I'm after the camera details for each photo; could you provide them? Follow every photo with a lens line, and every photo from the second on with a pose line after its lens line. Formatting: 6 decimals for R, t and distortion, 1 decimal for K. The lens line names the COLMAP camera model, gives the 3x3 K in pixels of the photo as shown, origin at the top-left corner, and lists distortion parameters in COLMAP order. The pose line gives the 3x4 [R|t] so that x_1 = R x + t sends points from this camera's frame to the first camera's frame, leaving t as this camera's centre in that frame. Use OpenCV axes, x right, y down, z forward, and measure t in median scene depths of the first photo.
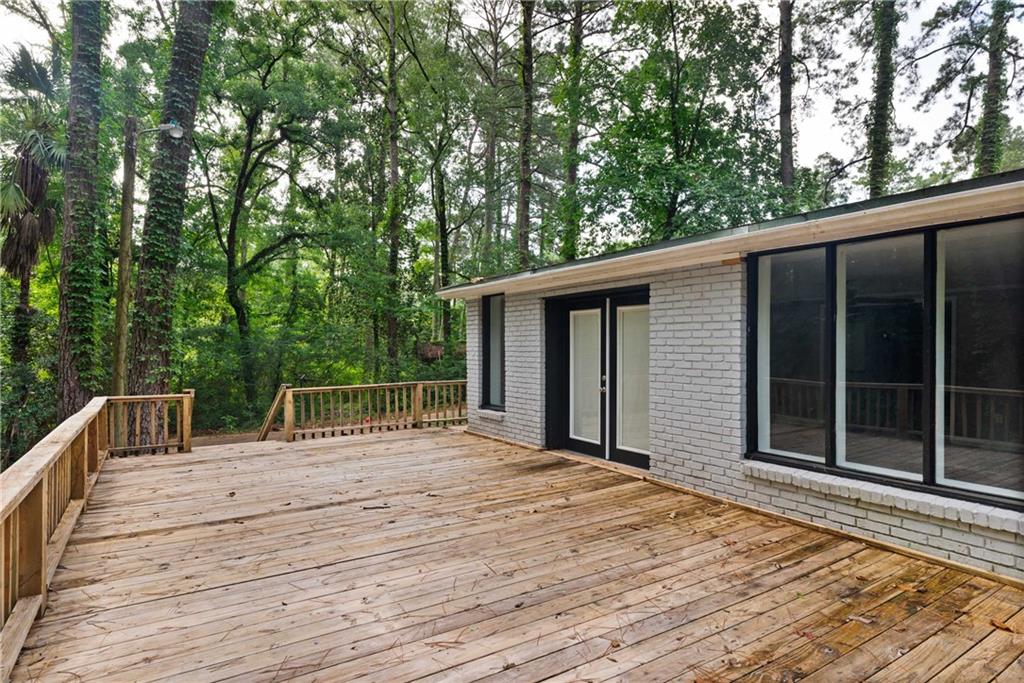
lens RADIAL K [[554.9, 0, 512.0], [0, 554.9, 341.5], [0, 0, 1]] dist [-0.000344, -0.000134]
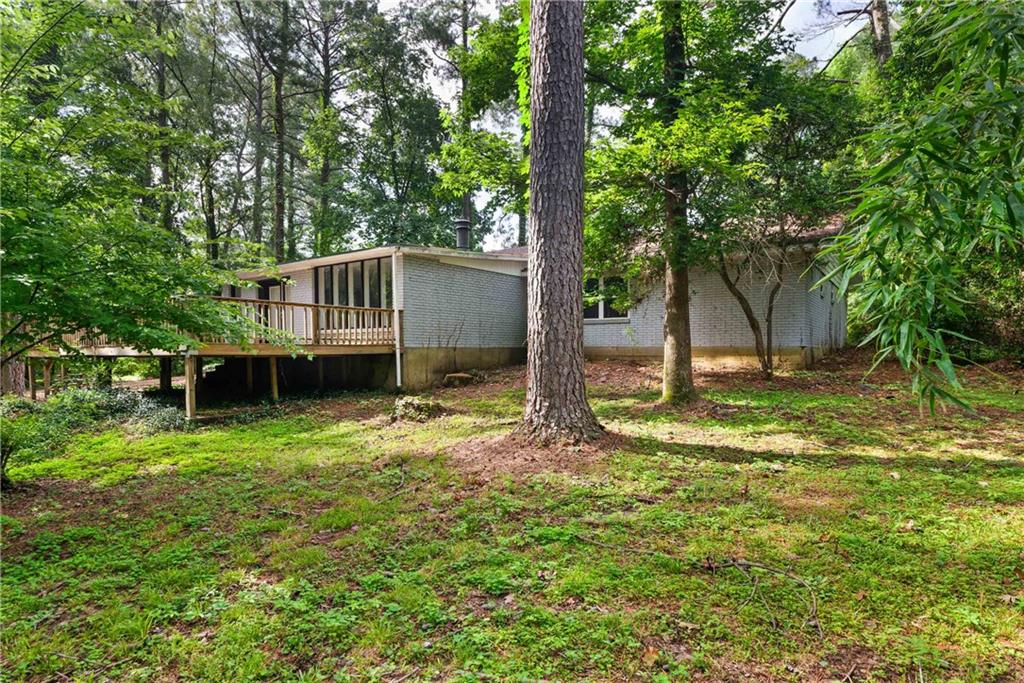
lens RADIAL K [[554.9, 0, 512.0], [0, 554.9, 341.5], [0, 0, 1]] dist [-0.000344, -0.000134]
pose [[0.934788, -0.018116, 0.354743, 0.324885], [0.020332, 0.999790, -0.002518, 0.286569], [-0.354623, 0.009567, 0.934961, -2.192534]]
